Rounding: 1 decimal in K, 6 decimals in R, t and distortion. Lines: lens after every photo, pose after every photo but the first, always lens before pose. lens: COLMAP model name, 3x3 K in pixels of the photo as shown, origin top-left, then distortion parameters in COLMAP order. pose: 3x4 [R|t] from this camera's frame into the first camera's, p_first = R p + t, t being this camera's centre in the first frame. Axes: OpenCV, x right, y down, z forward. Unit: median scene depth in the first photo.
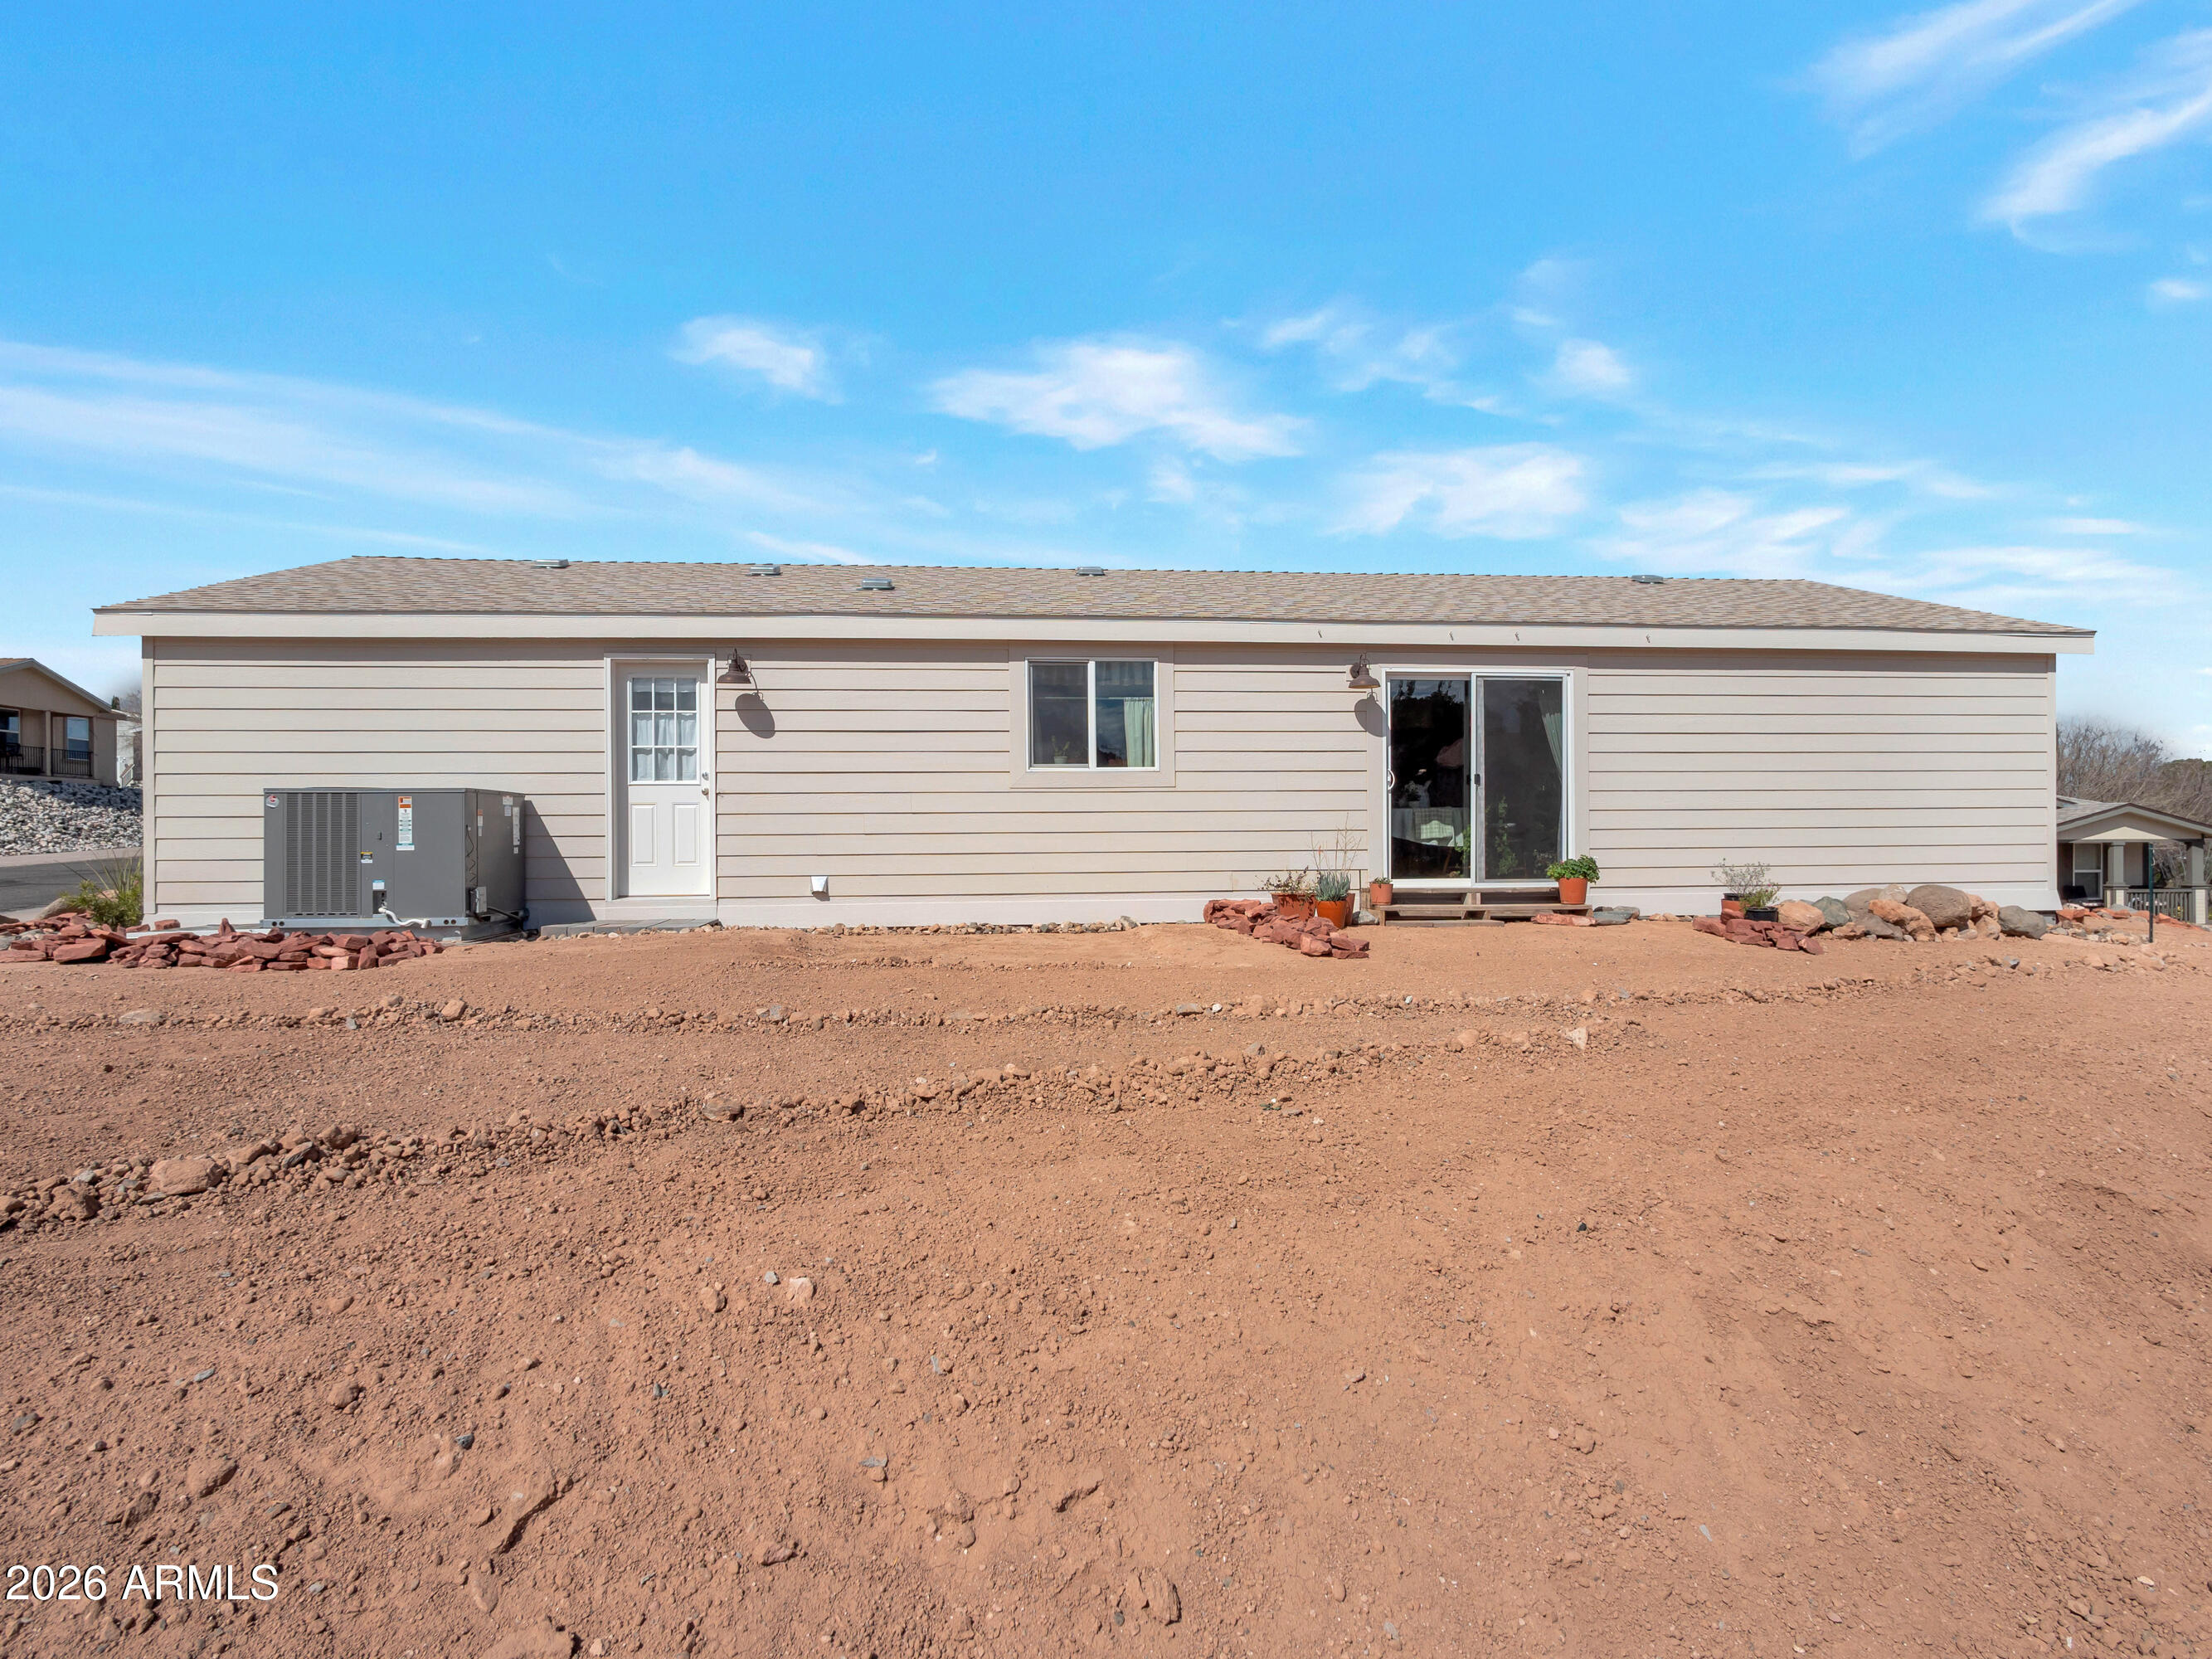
lens RADIAL K [[1219.6, 0, 1117.5], [0, 1219.6, 830.2], [0, 0, 1]] dist [-0.017734, 0.002622]
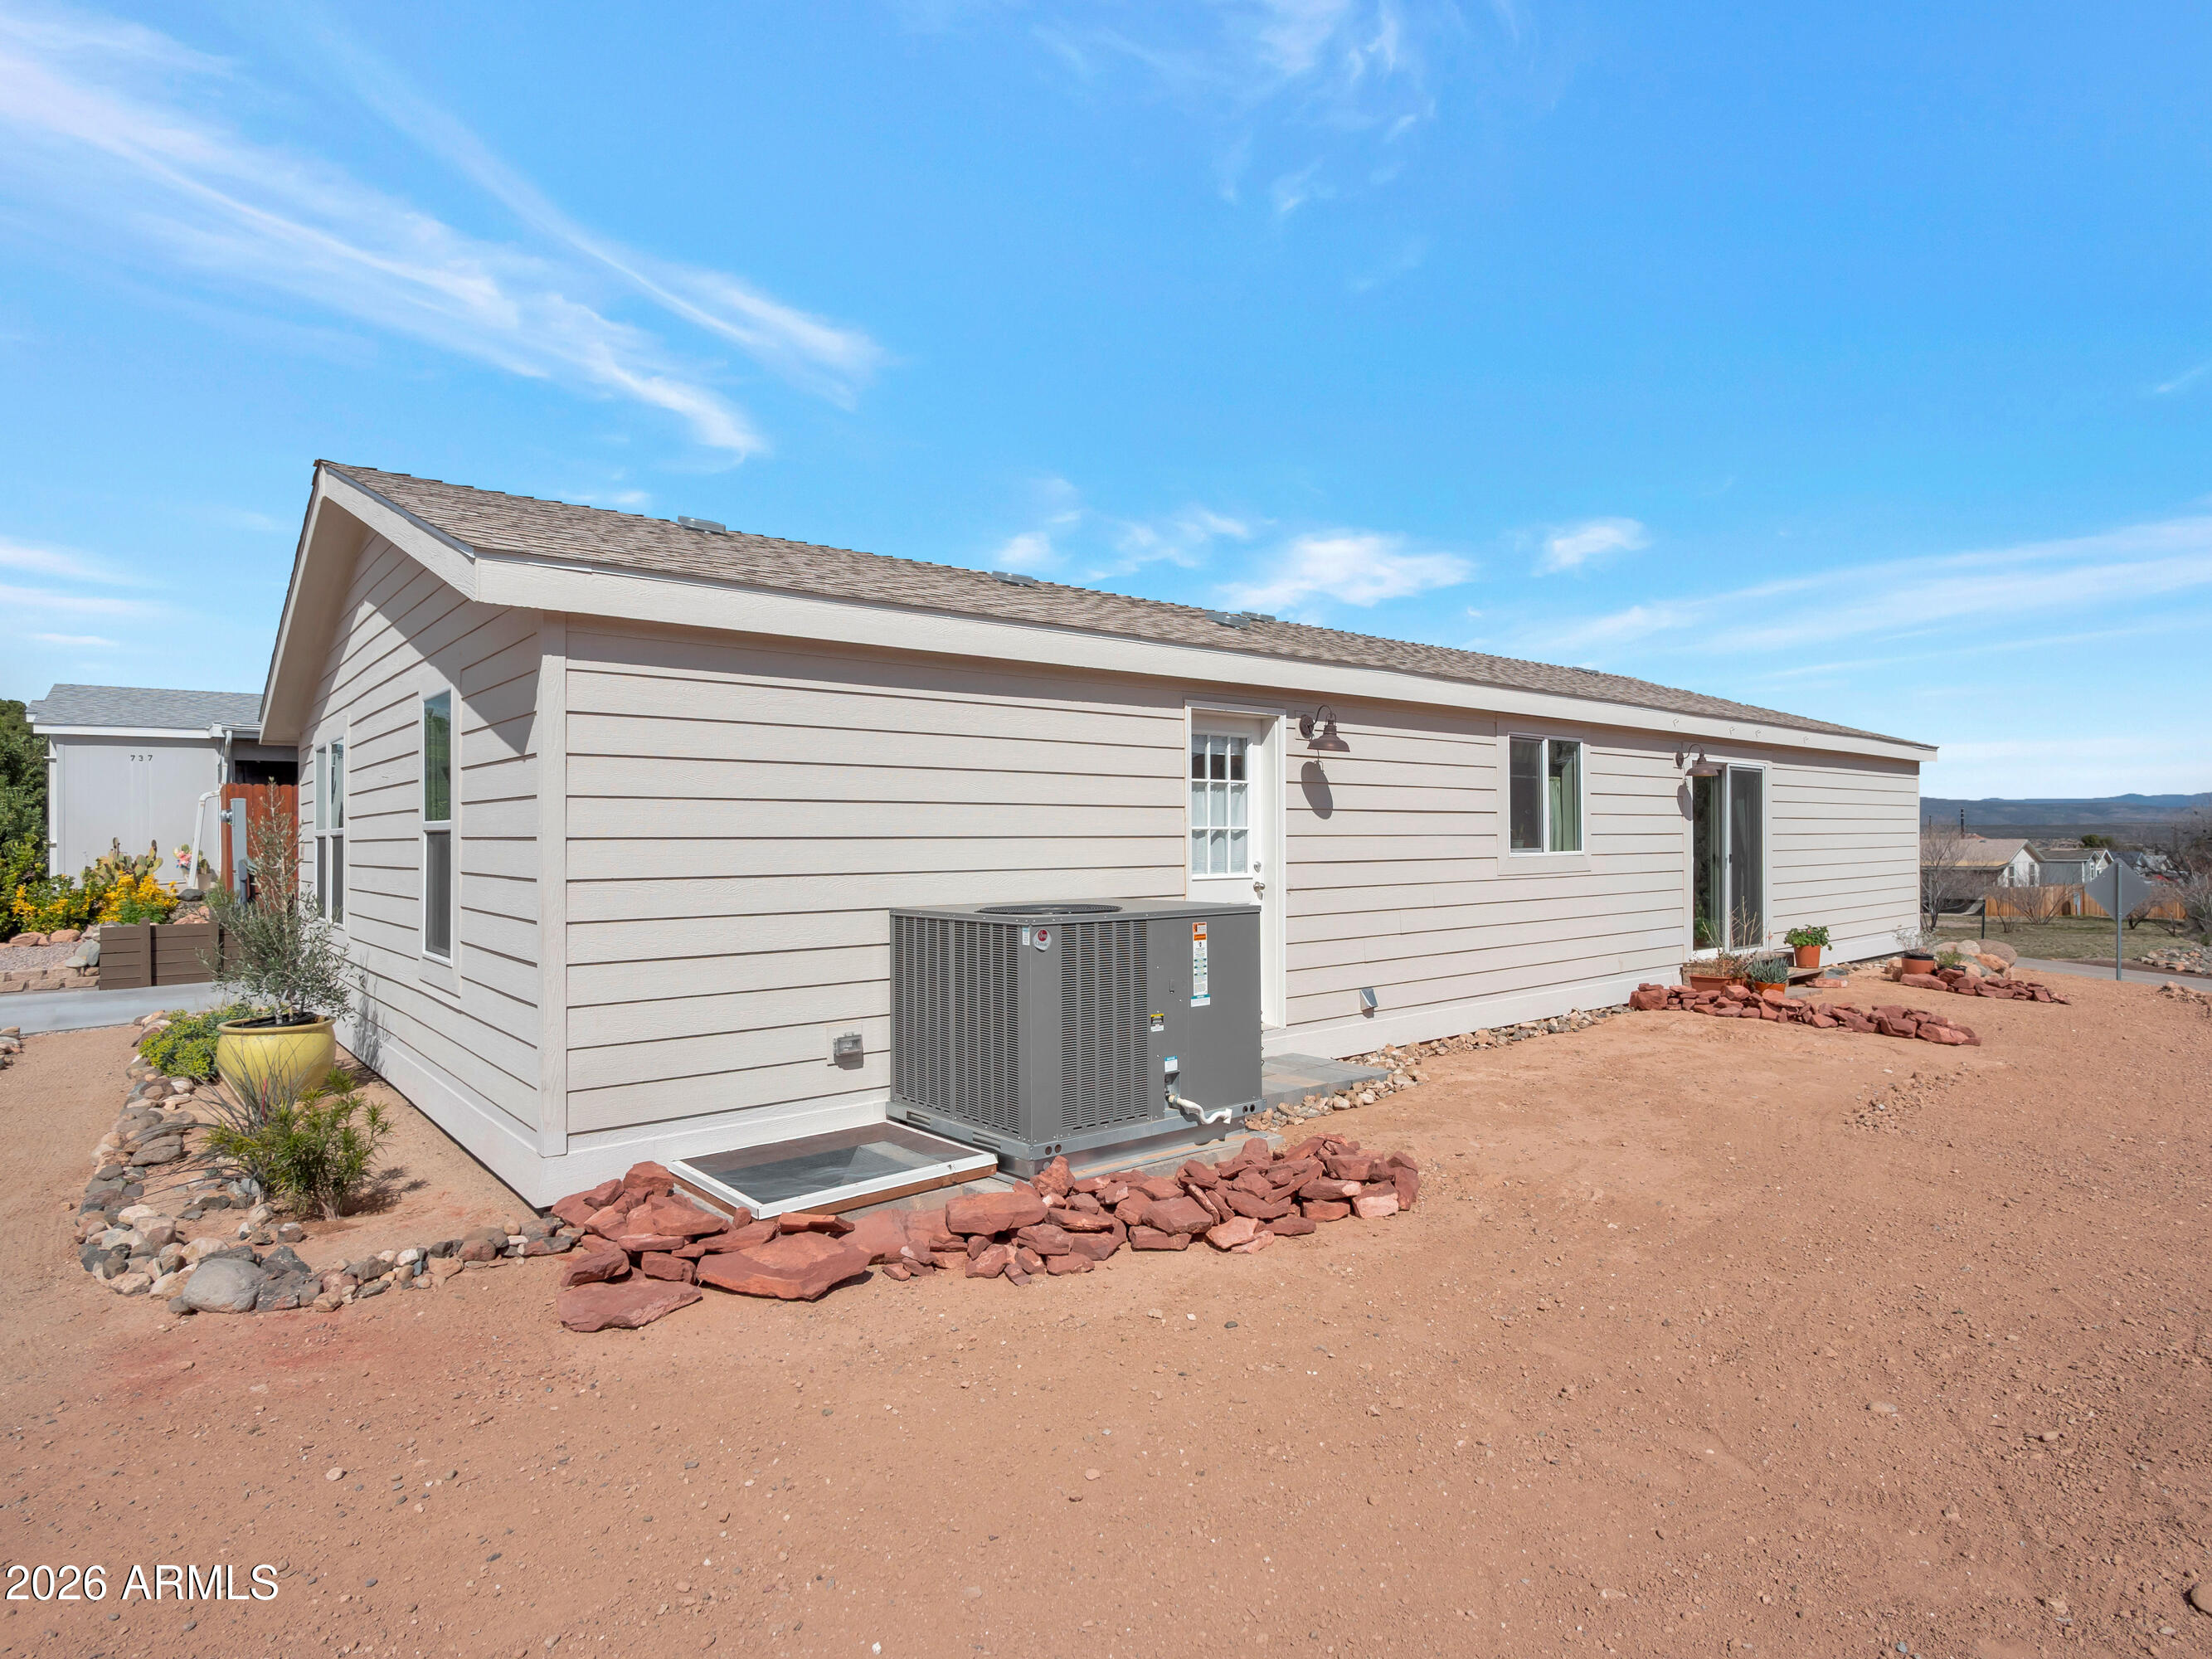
lens RADIAL K [[1215.6, 0, 1115.9], [0, 1215.6, 828.7], [0, 0, 1]] dist [-0.013597, 0.001468]
pose [[0.829248, 0.006790, 0.558839, -0.826905], [0.000342, 0.999920, -0.012656, -0.058009], [-0.558881, 0.010686, 0.829179, 0.412009]]
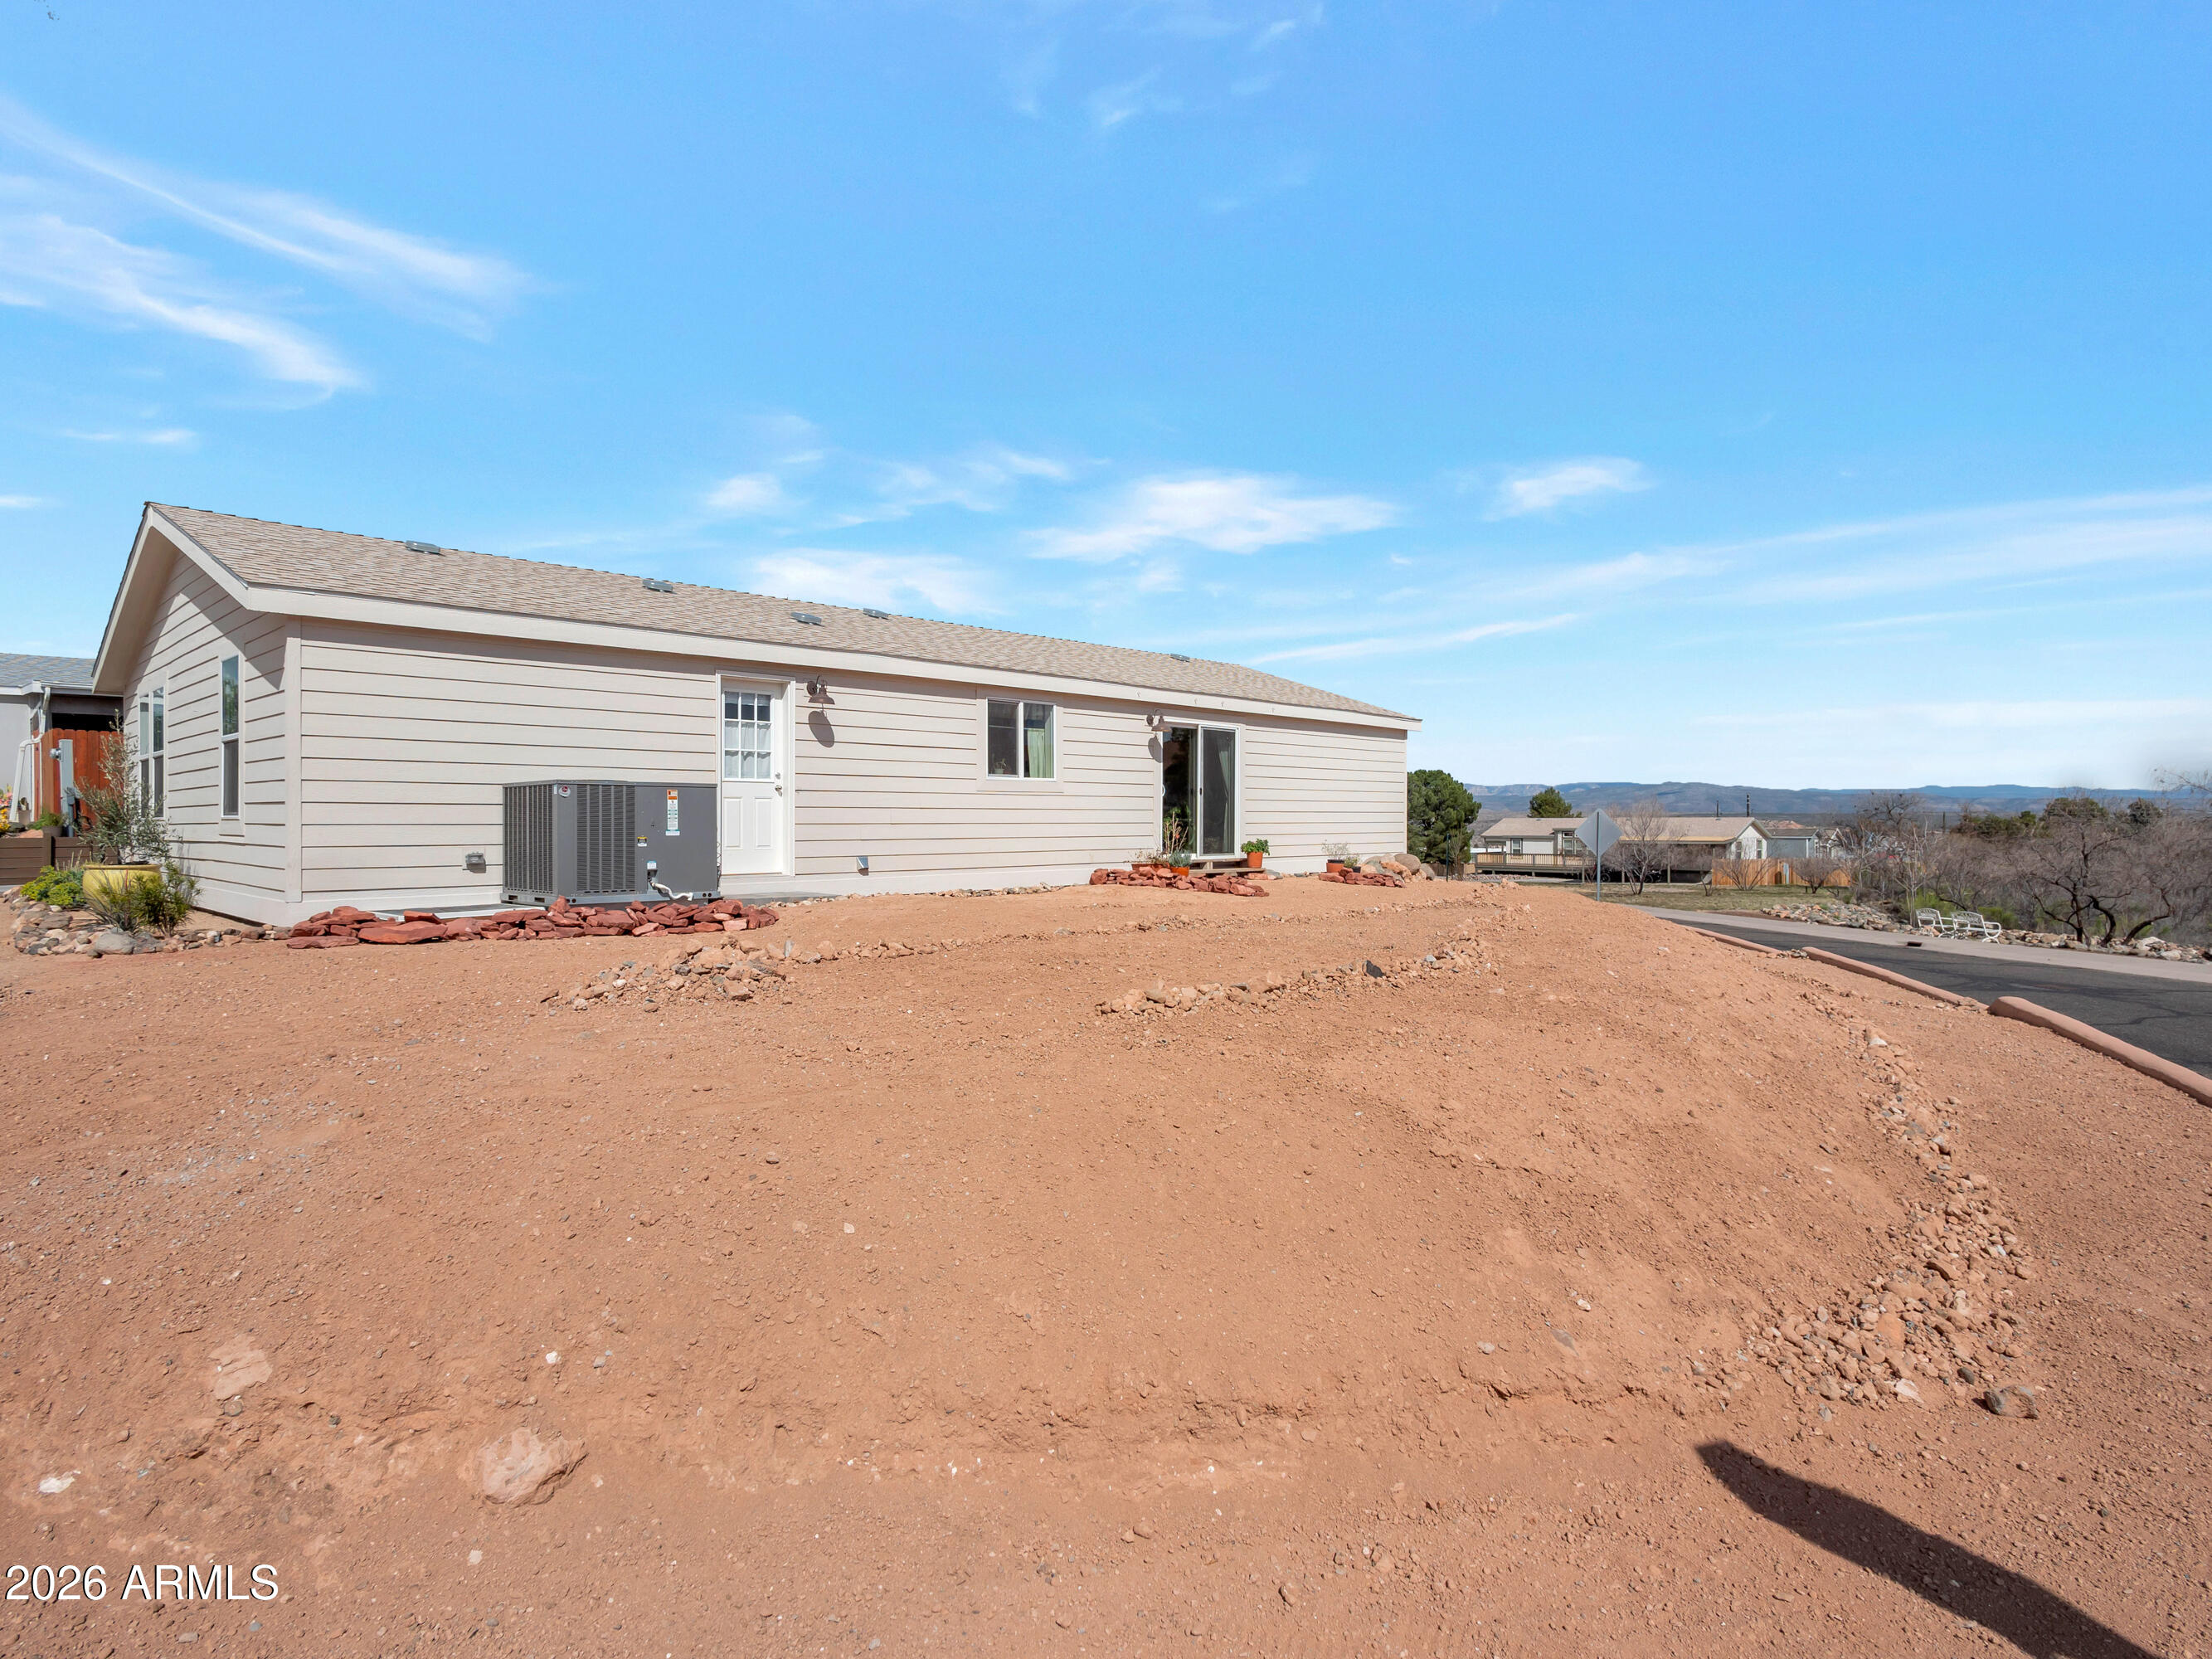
lens RADIAL K [[1219.6, 0, 1117.5], [0, 1219.6, 830.2], [0, 0, 1]] dist [-0.017734, 0.002622]
pose [[0.760687, 0.001675, 0.649117, -0.861742], [-0.004773, 0.999984, 0.003013, 0.005039], [-0.649101, -0.005389, 0.760683, -0.151005]]
